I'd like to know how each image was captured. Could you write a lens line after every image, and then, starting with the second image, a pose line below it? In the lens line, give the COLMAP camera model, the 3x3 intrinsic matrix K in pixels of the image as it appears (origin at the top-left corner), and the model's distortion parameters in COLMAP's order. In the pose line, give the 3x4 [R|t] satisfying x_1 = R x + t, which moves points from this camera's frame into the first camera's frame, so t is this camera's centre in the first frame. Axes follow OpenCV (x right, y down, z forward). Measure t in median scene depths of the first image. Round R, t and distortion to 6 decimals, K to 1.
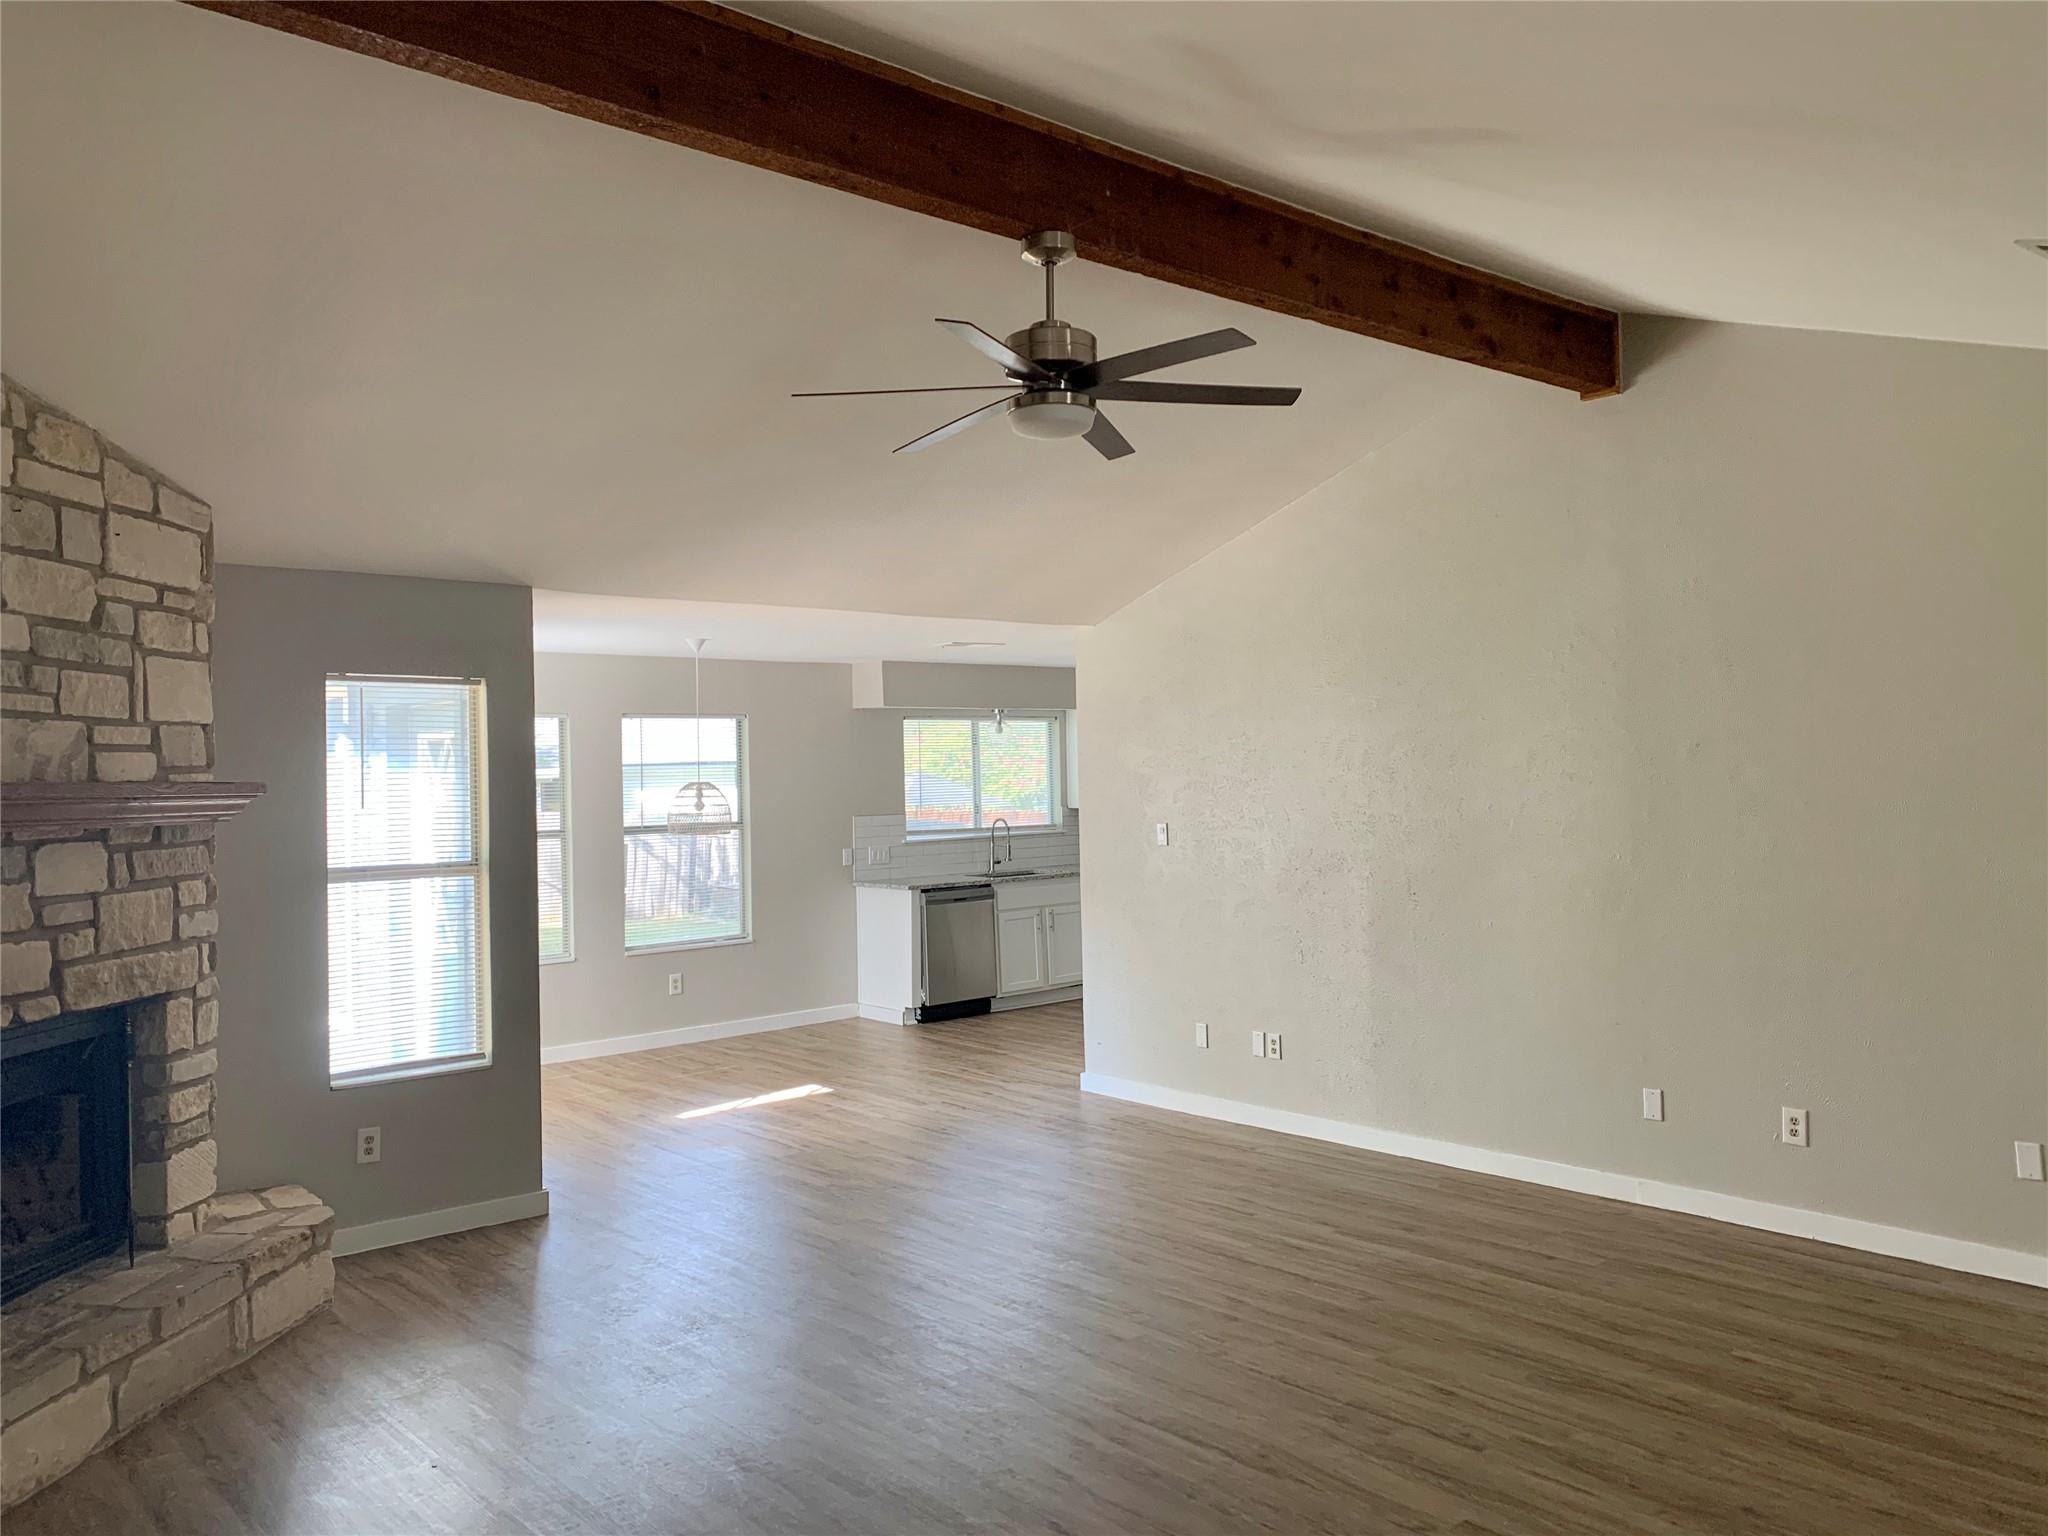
lens RADIAL K [[1510.2, 0, 1032.6], [0, 1510.2, 734.2], [0, 0, 1]] dist [-0.004611, -0.002243]
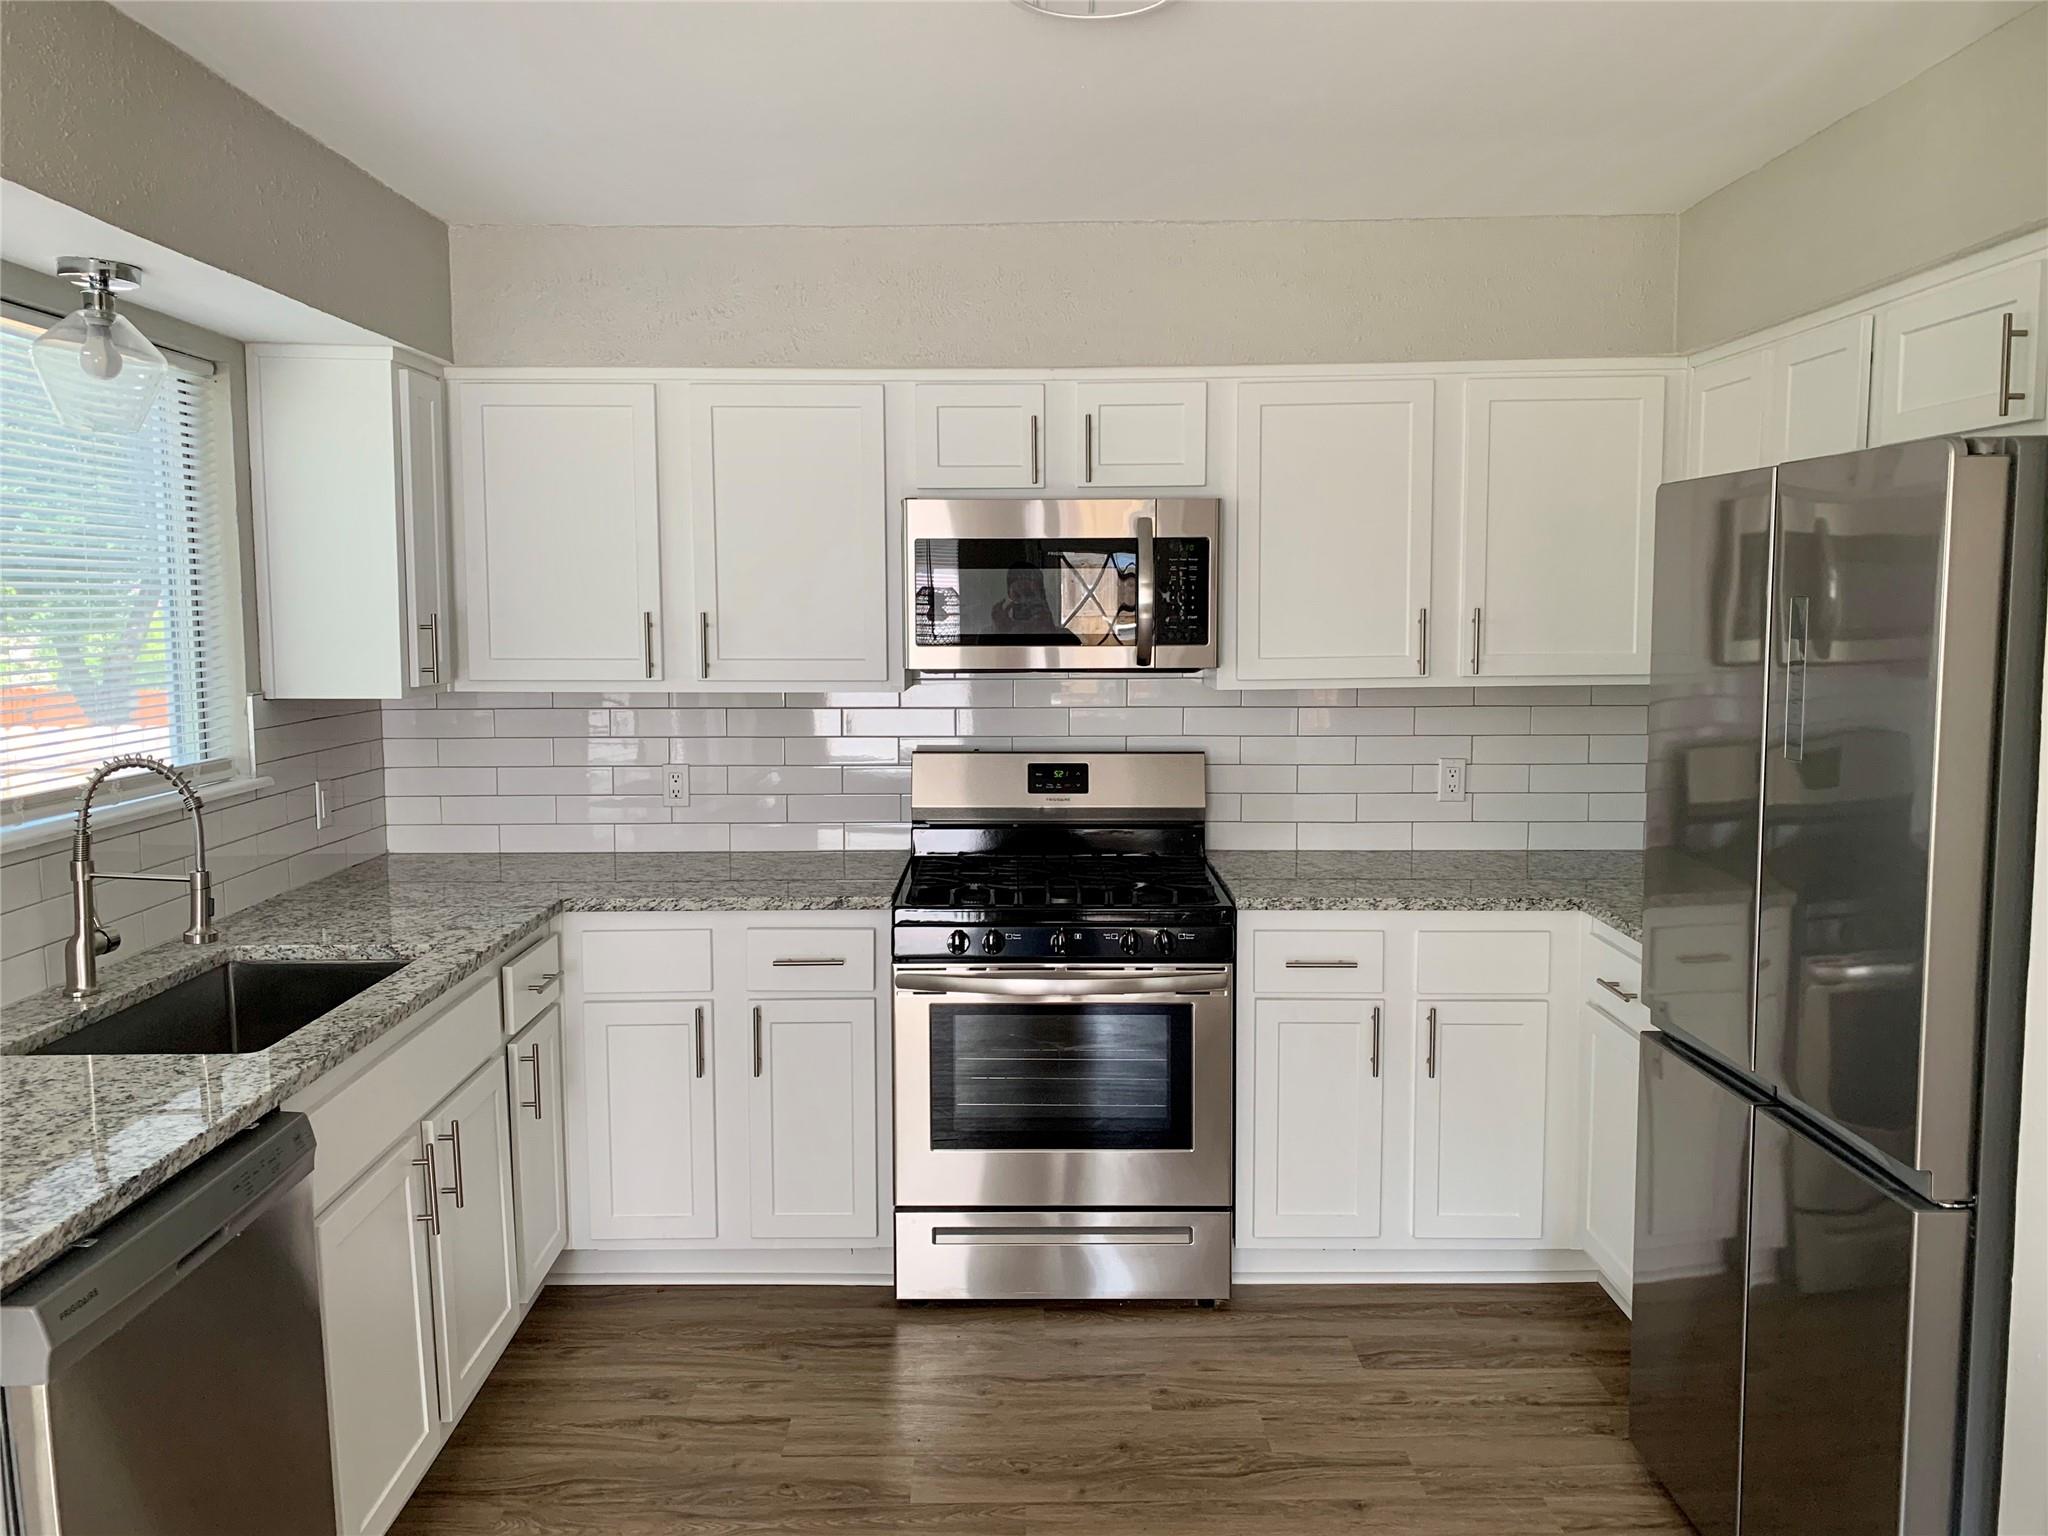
lens RADIAL K [[1518.8, 0, 968.7], [0, 1518.8, 739.8], [0, 0, 1]] dist [0.093928, -0.158550]
pose [[0.664502, -0.049294, 0.745659, -0.262021], [-0.023005, 0.996000, 0.086345, 0.072201], [-0.746933, -0.074530, 0.660710, 1.789057]]
